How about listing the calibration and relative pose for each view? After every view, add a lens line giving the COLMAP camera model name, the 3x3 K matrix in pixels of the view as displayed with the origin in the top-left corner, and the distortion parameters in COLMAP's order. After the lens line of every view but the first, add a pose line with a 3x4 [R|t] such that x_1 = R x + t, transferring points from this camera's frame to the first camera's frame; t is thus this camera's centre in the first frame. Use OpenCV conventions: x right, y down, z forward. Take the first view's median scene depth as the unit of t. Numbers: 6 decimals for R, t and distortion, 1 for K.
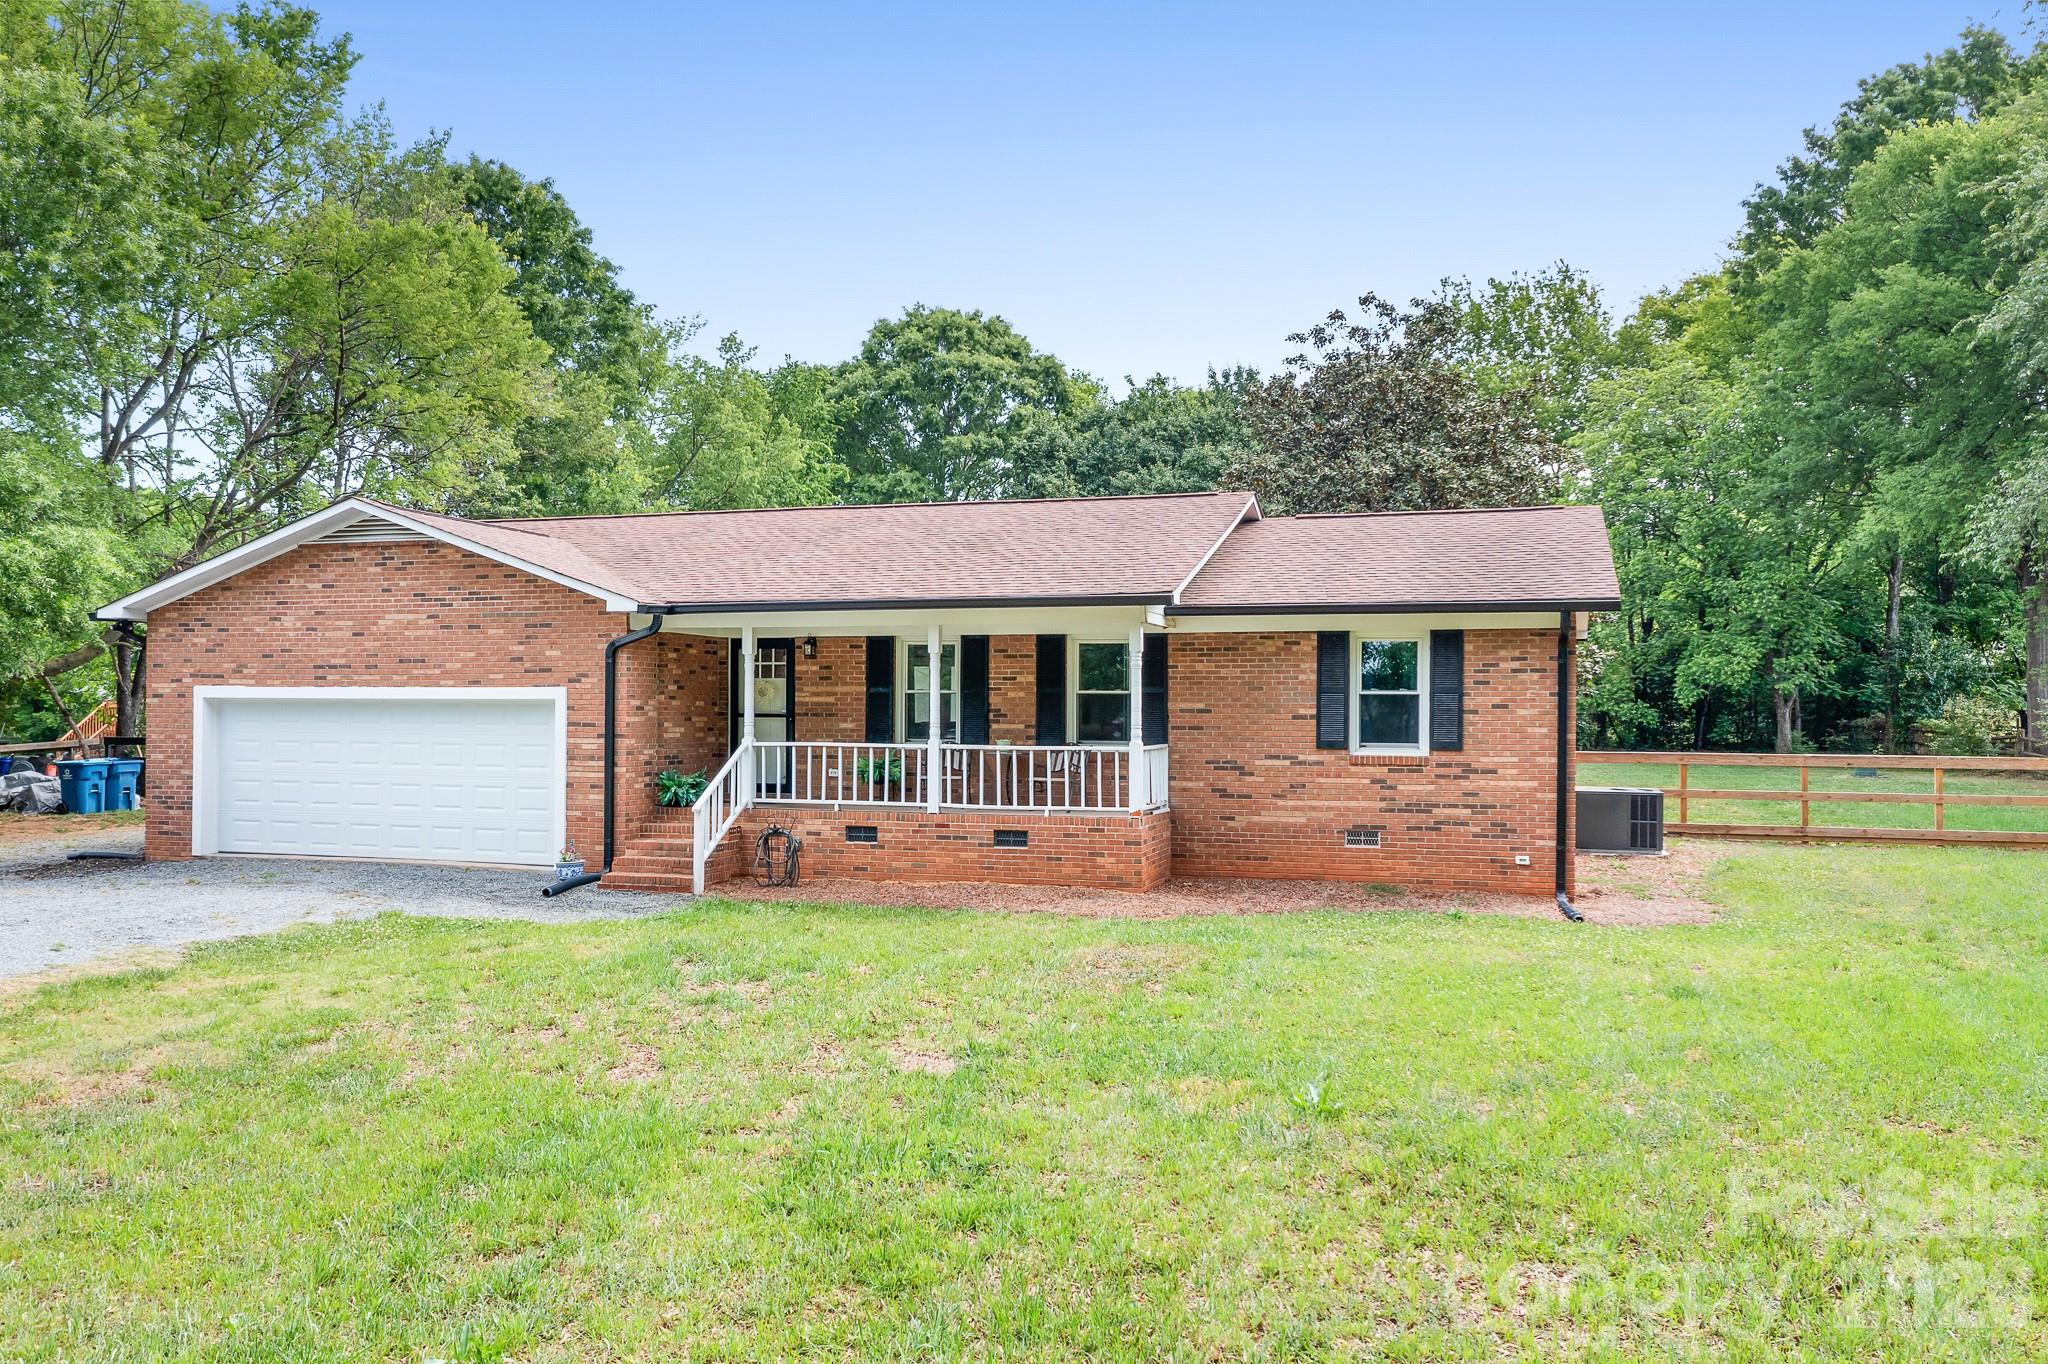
lens RADIAL K [[1625.9, 0, 1019.1], [0, 1625.9, 680.9], [0, 0, 1]] dist [-0.017152, 0.007986]
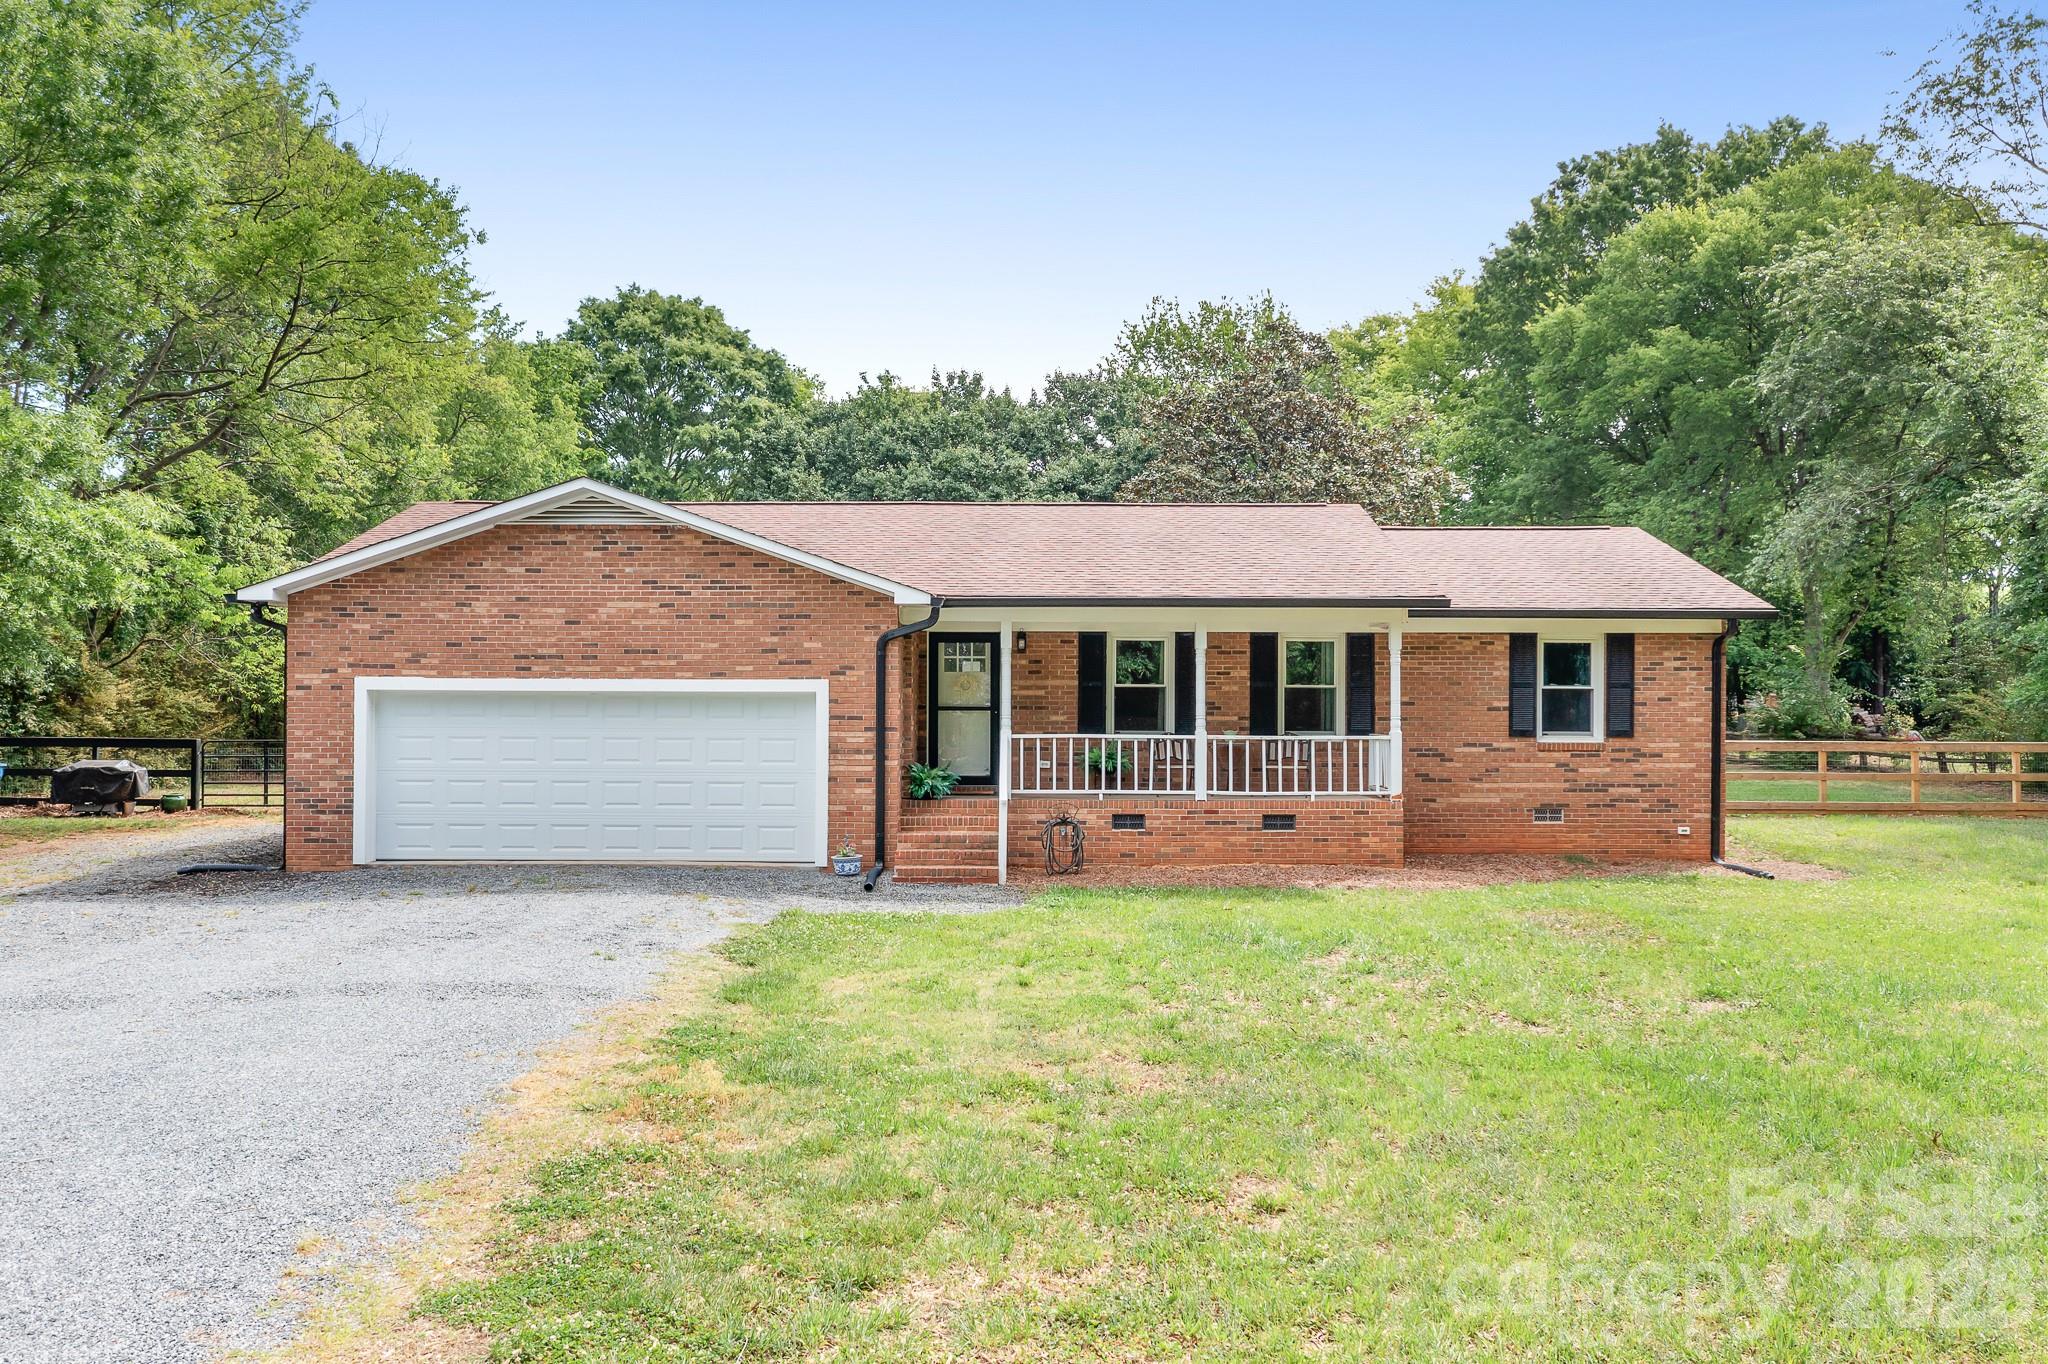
lens RADIAL K [[1625.9, 0, 1019.1], [0, 1625.9, 680.9], [0, 0, 1]] dist [-0.017152, 0.007986]
pose [[0.953352, 0.003792, 0.301837, -0.465512], [-0.004468, 0.999989, 0.001548, 0.002504], [-0.301828, -0.002824, 0.953358, 0.026896]]
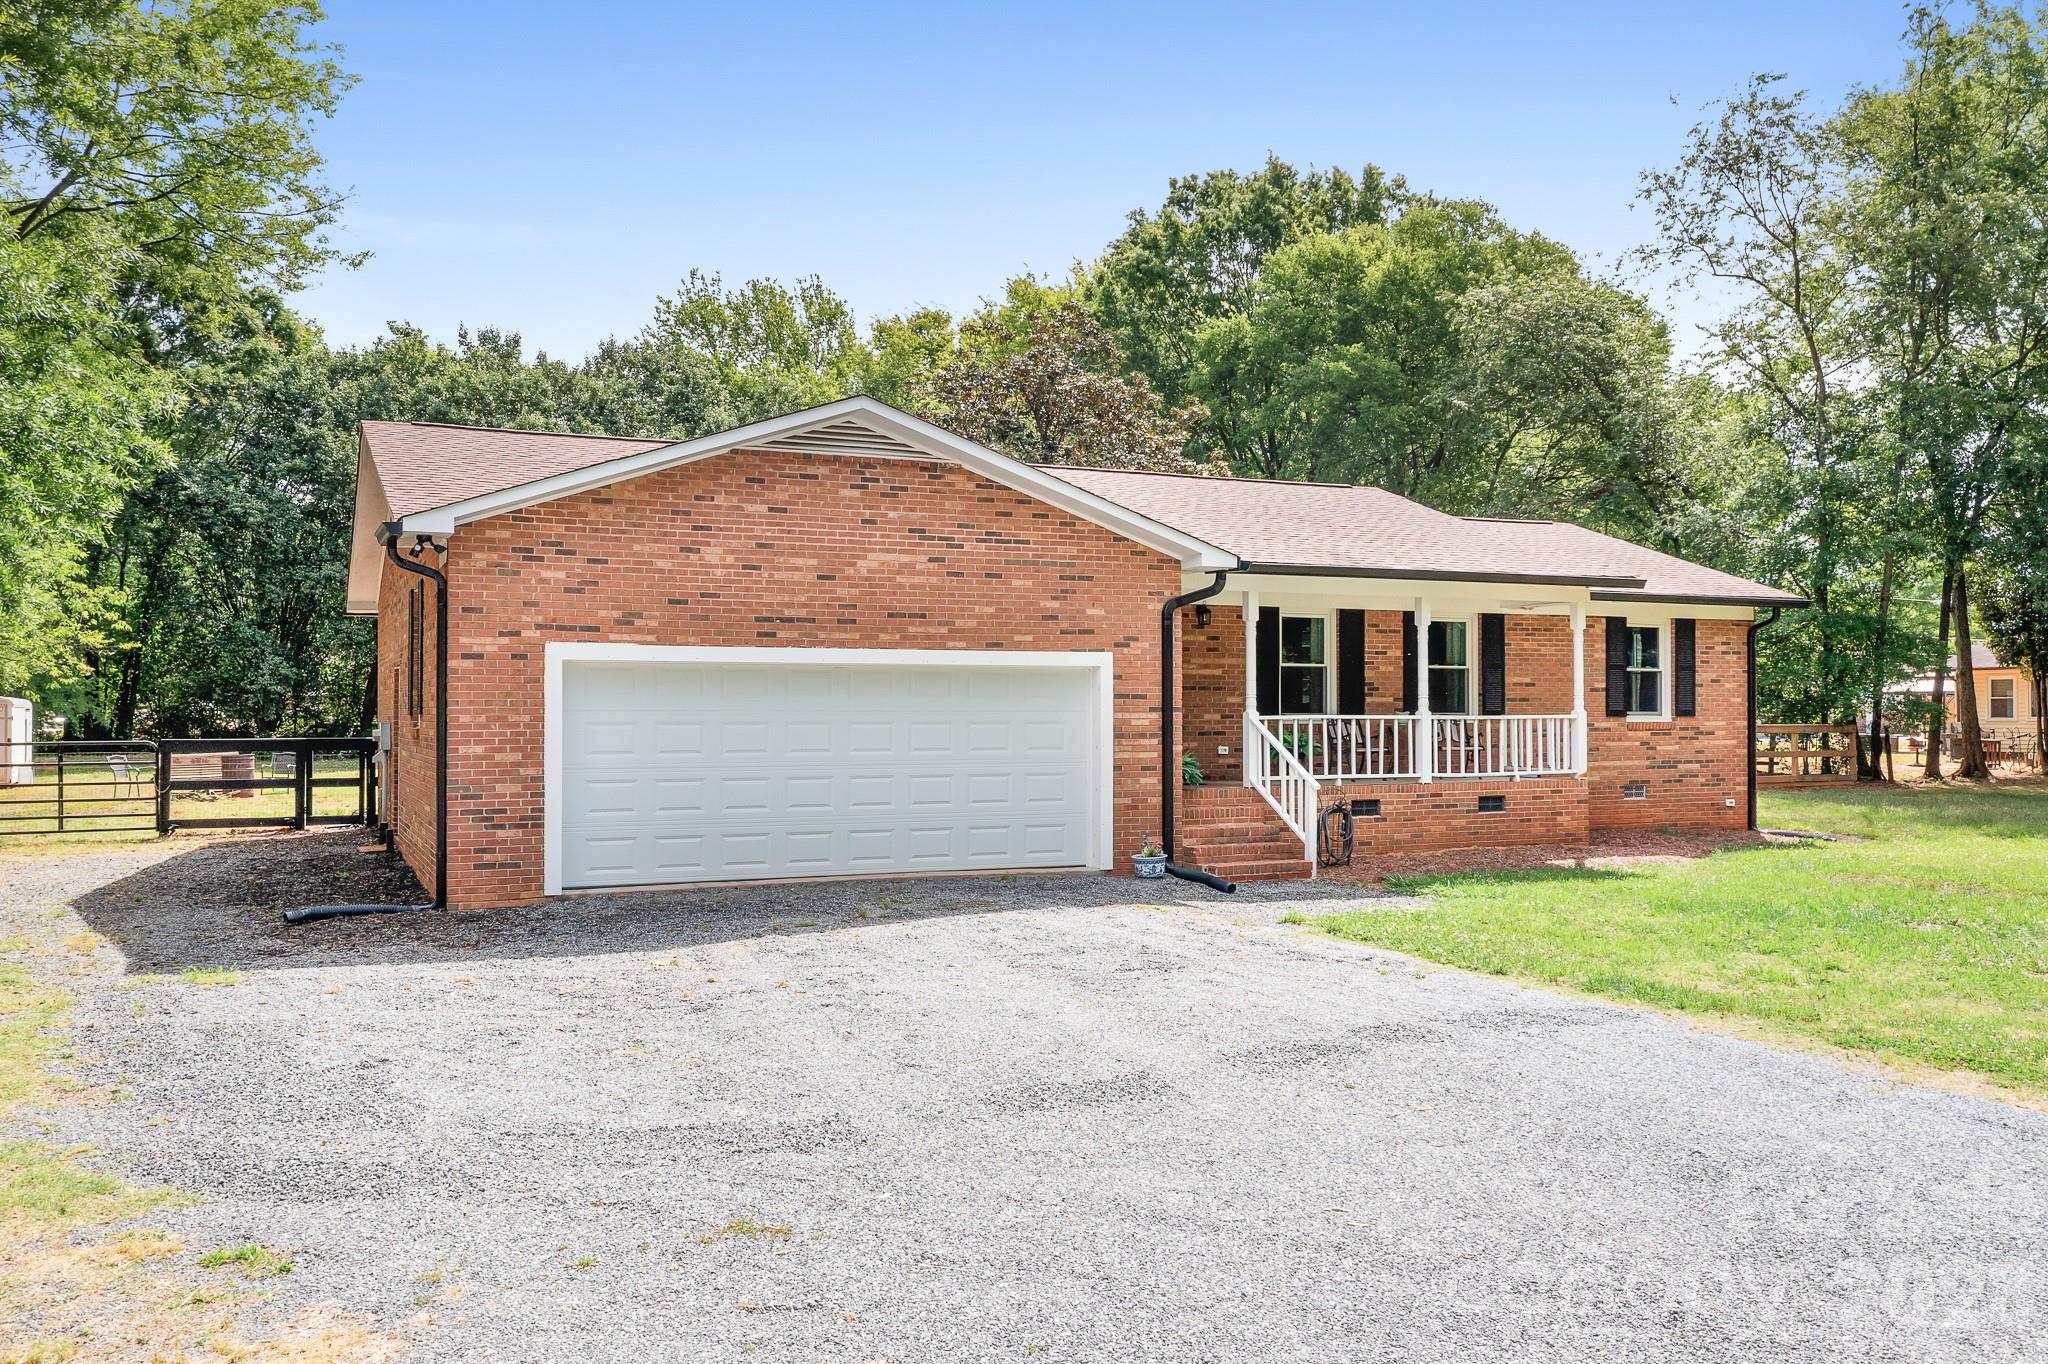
lens RADIAL K [[1647.4, 0, 1024.0], [0, 1647.4, 682.0], [0, 0, 1]] dist [-0.020604, 0.002017]
pose [[0.738370, 0.006925, 0.674361, -0.891377], [-0.005233, 0.999976, -0.004539, 0.023368], [-0.674376, -0.000177, 0.738388, 0.396332]]
